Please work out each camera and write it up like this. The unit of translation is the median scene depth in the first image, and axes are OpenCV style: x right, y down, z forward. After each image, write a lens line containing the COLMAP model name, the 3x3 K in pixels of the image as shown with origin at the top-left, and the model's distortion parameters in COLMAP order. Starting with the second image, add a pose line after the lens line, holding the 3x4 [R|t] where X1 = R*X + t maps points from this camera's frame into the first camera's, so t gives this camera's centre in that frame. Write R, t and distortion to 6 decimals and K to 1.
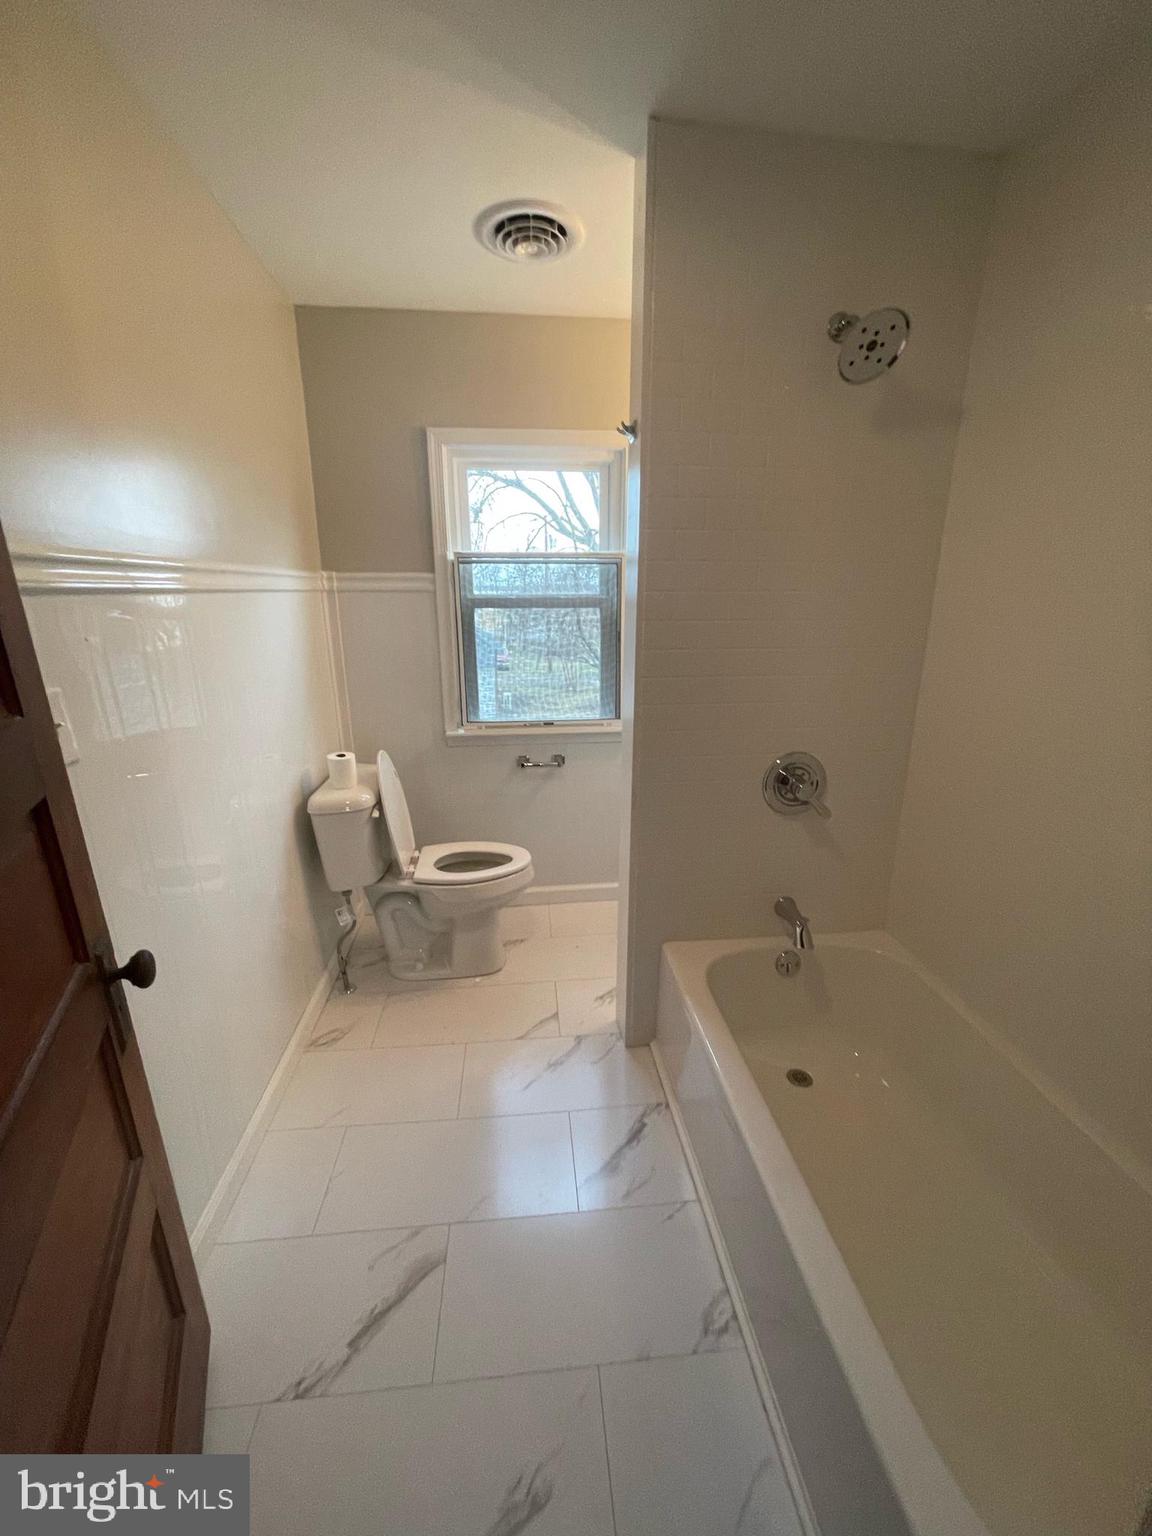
lens RADIAL K [[614.5, 0, 581.0], [0, 614.5, 770.8], [0, 0, 1]] dist [-0.008007, 0.000135]
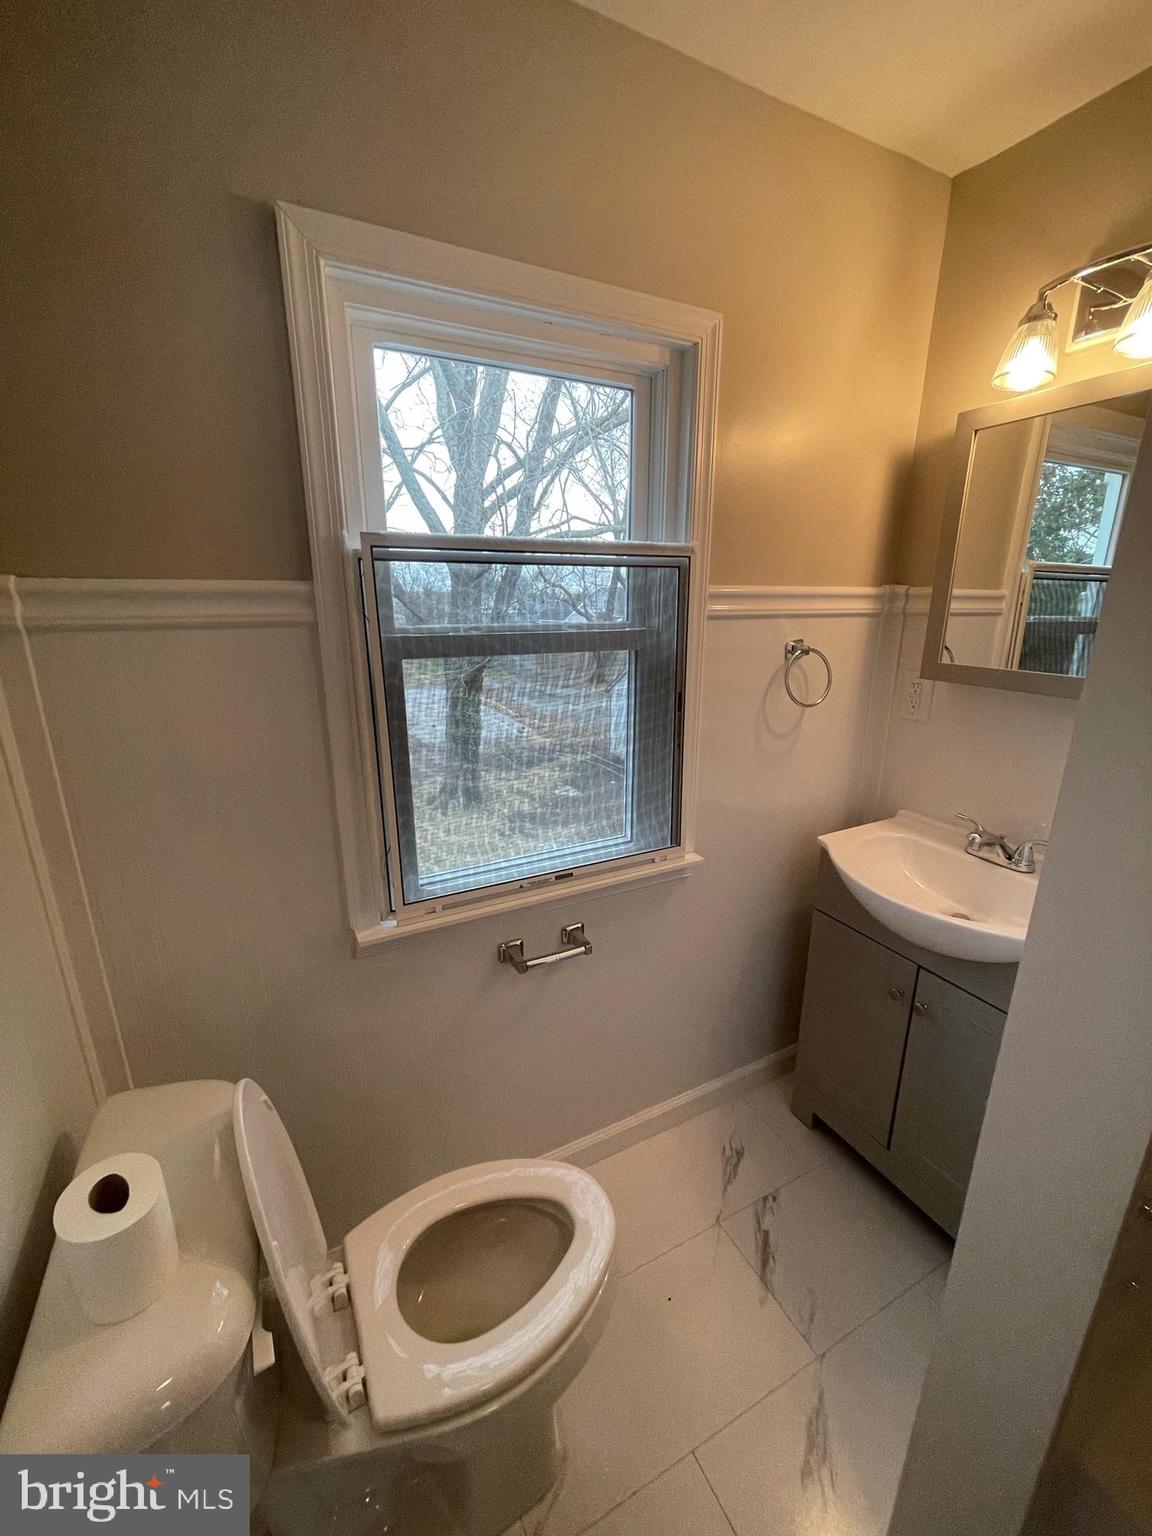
lens RADIAL K [[614.5, 0, 569.6], [0, 614.5, 765.7], [0, 0, 1]] dist [-0.008007, 0.000135]
pose [[0.932711, -0.096214, 0.347554, -0.229566], [0.103766, 0.994597, -0.003133, -0.177100], [-0.345374, 0.038986, 0.937655, 0.550526]]
